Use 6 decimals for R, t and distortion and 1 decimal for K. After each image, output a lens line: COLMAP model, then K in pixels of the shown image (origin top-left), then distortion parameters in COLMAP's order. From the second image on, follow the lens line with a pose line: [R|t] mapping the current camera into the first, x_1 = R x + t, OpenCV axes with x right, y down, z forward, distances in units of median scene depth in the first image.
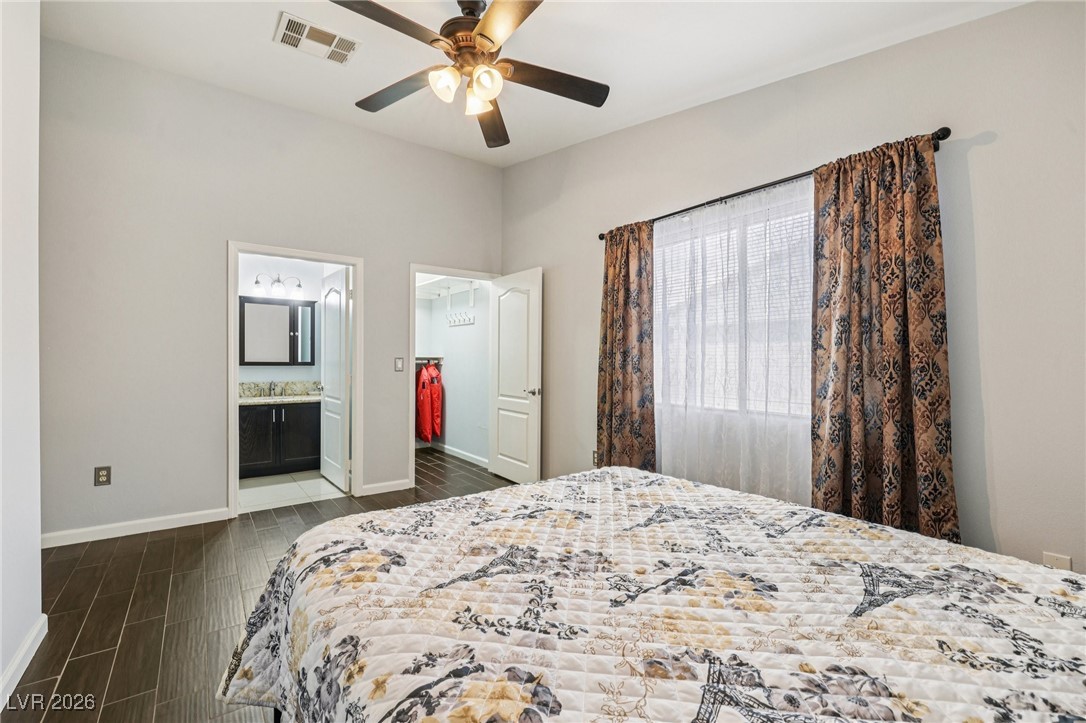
lens RADIAL K [[459.3, 0, 545.6], [0, 459.3, 360.2], [0, 0, 1]] dist [-0.003656, 0.000083]
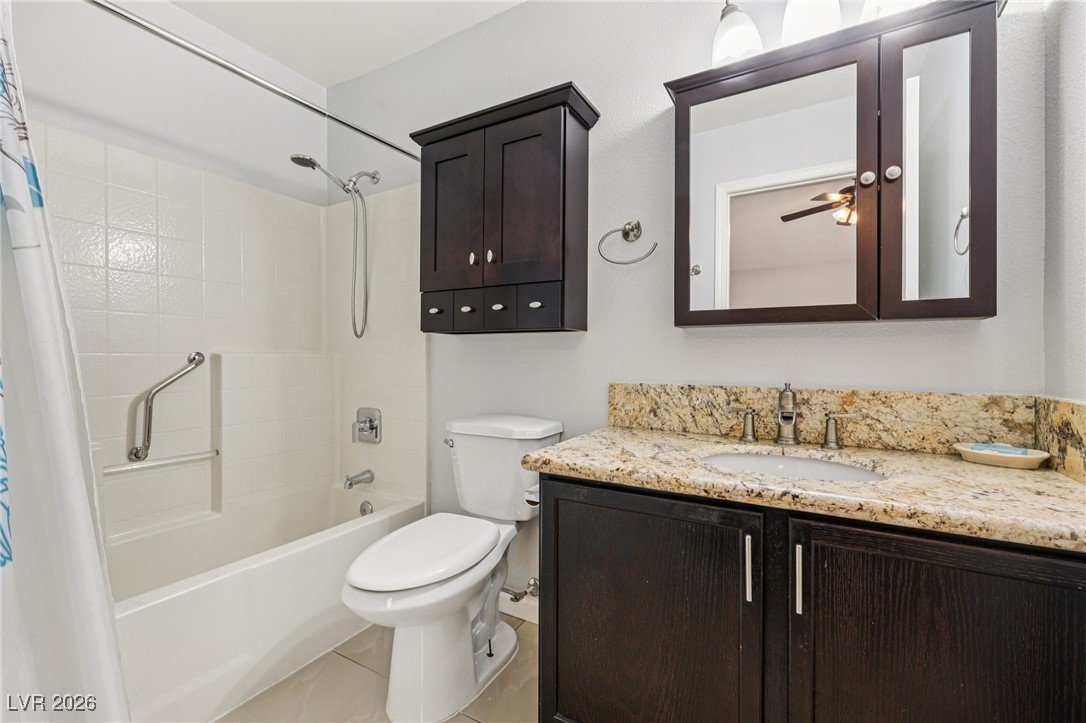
lens RADIAL K [[459.3, 0, 544.8], [0, 459.3, 361.6], [0, 0, 1]] dist [-0.003656, 0.000083]
pose [[0.382589, 0.001473, -0.923918, -0.453027], [-0.000078, 0.999999, 0.001562, 0.035906], [0.923919, -0.000526, 0.382589, 0.853941]]
